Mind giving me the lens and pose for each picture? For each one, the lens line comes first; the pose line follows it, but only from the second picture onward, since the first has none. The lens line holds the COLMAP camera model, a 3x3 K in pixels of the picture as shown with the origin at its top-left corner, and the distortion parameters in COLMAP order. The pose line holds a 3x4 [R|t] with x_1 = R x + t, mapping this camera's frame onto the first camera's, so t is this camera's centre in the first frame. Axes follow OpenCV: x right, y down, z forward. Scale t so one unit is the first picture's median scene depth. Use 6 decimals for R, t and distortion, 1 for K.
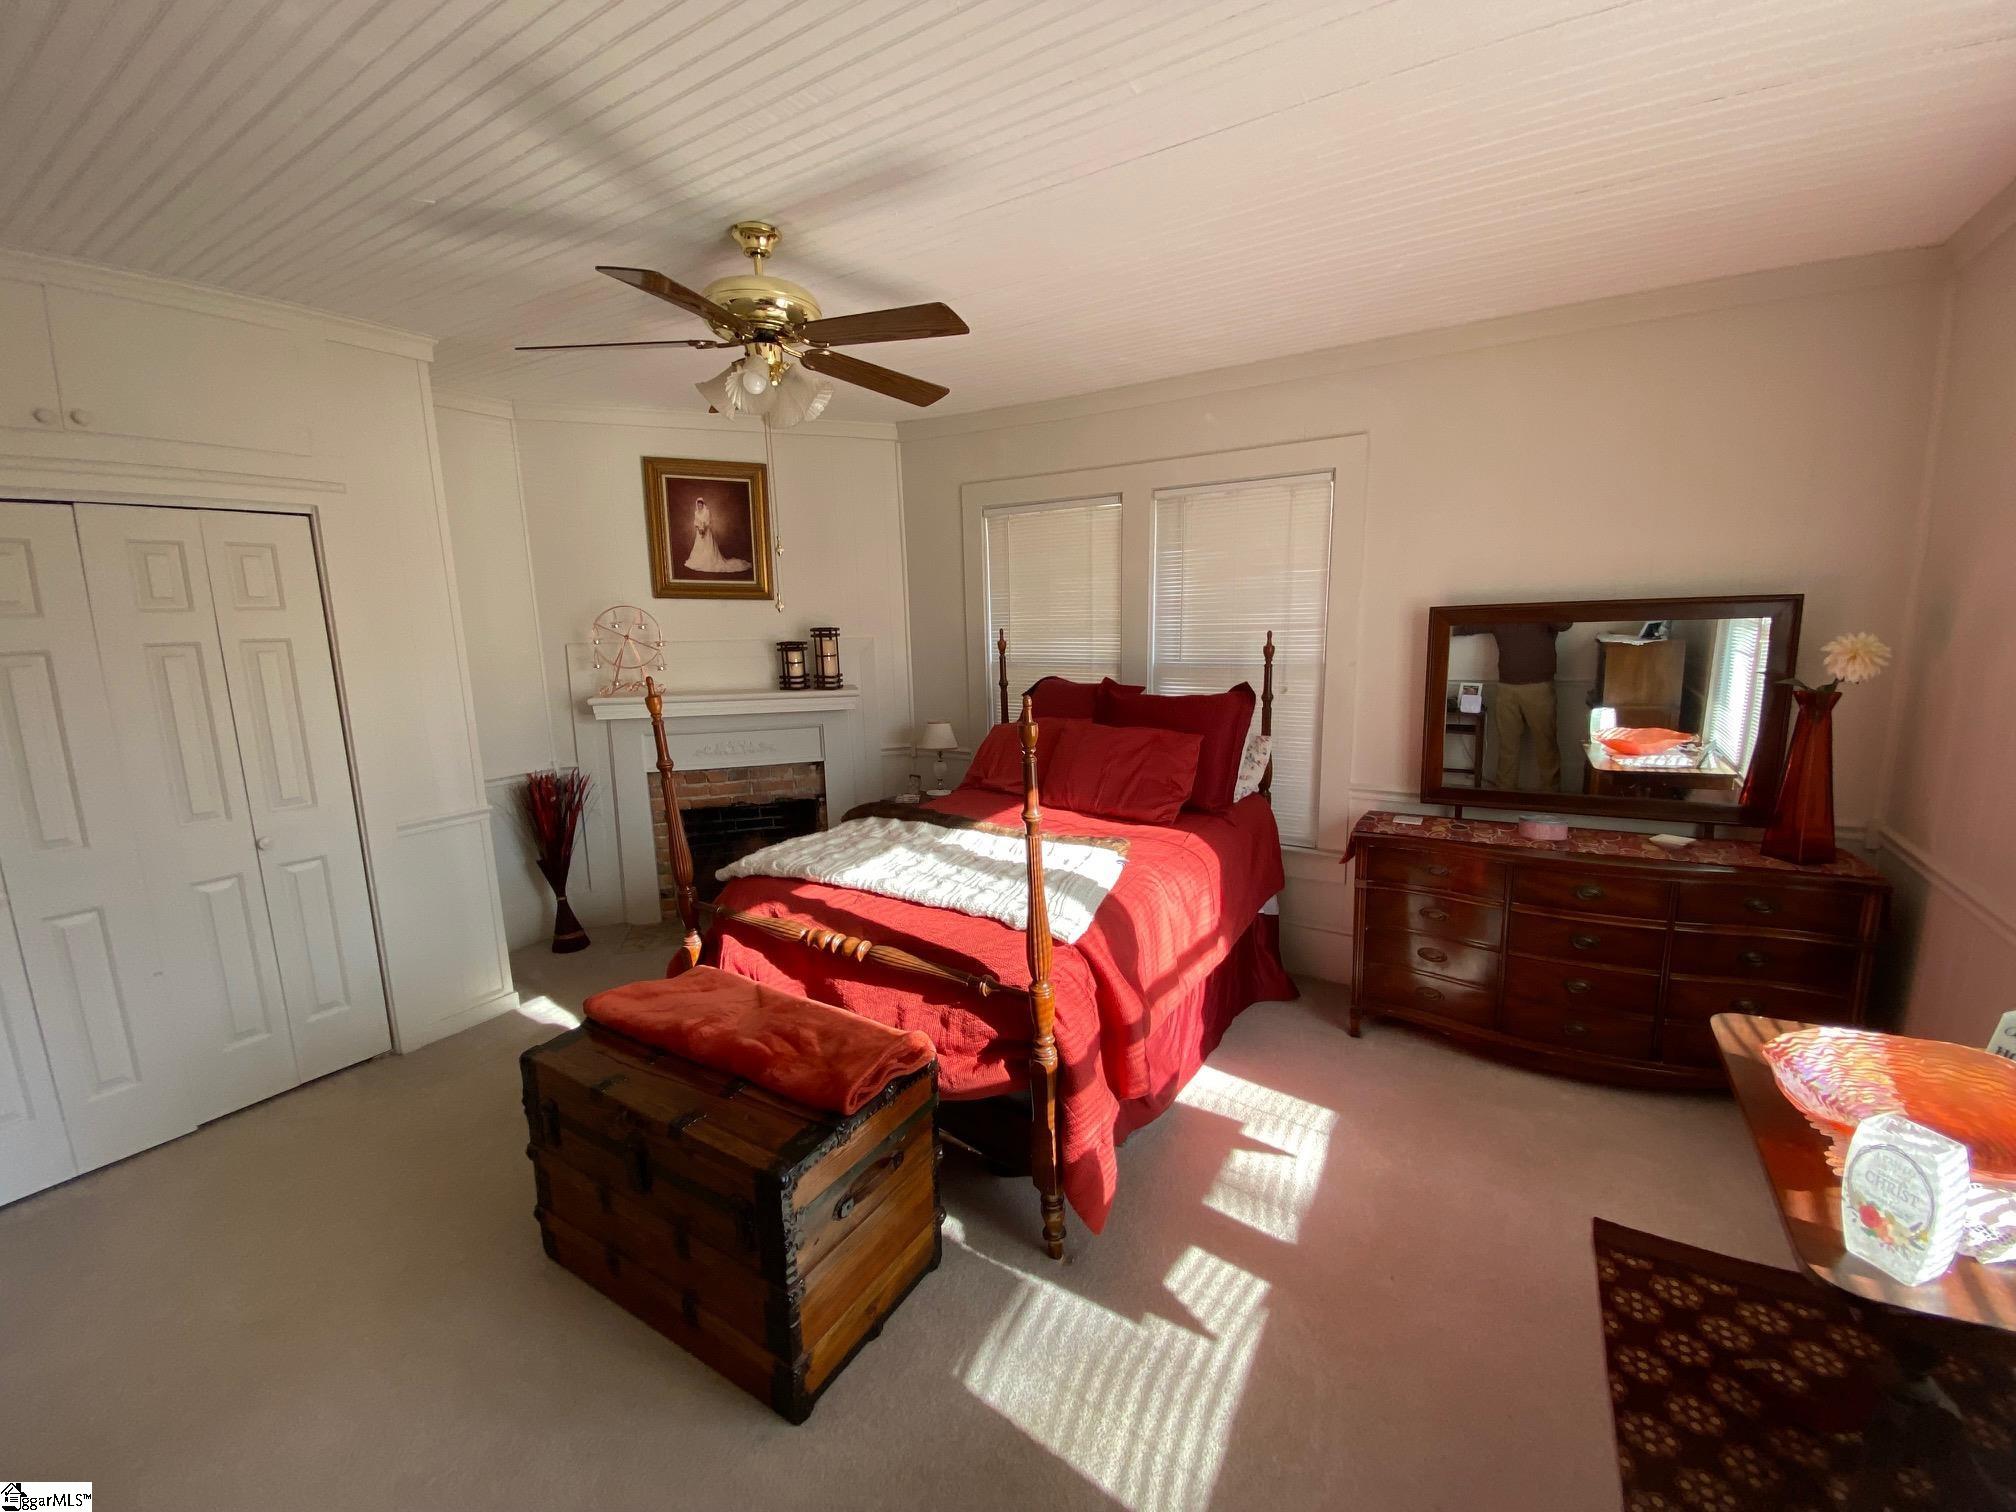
lens RADIAL K [[812.5, 0, 1008.0], [0, 812.5, 756.0], [0, 0, 1]] dist [0.031863, -0.039365]
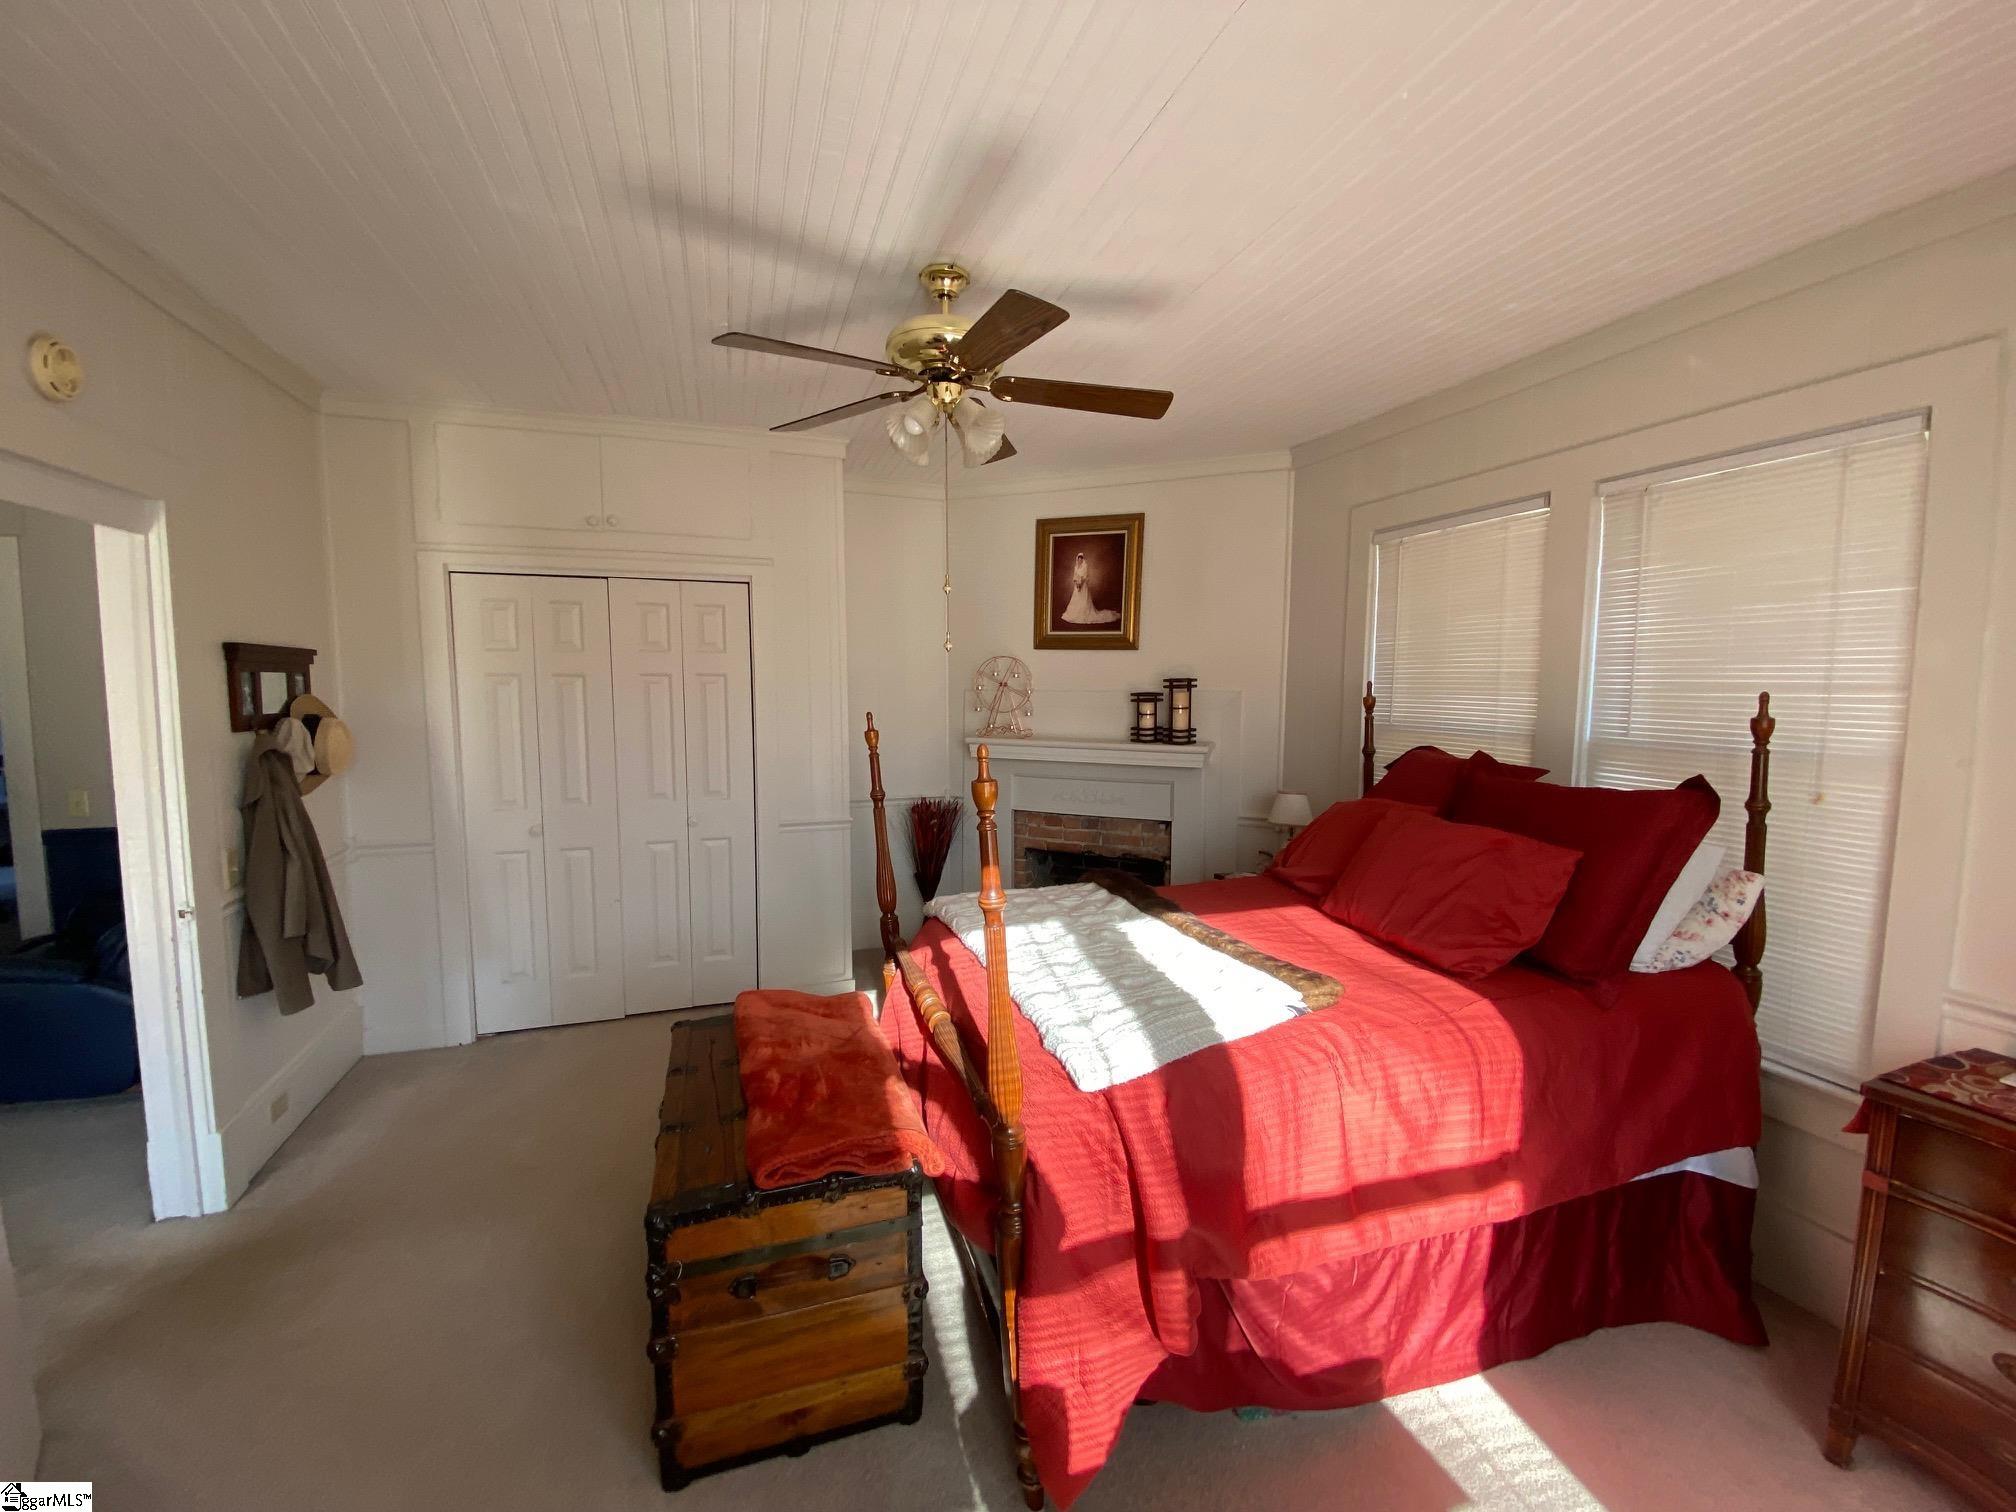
lens RADIAL K [[804.6, 0, 1007.4], [0, 804.6, 759.8], [0, 0, 1]] dist [0.032311, -0.031718]
pose [[0.761377, 0.082092, -0.643090, 0.261624], [-0.126316, 0.991724, -0.022953, -0.022523], [0.635884, 0.098709, 0.765446, 0.205368]]
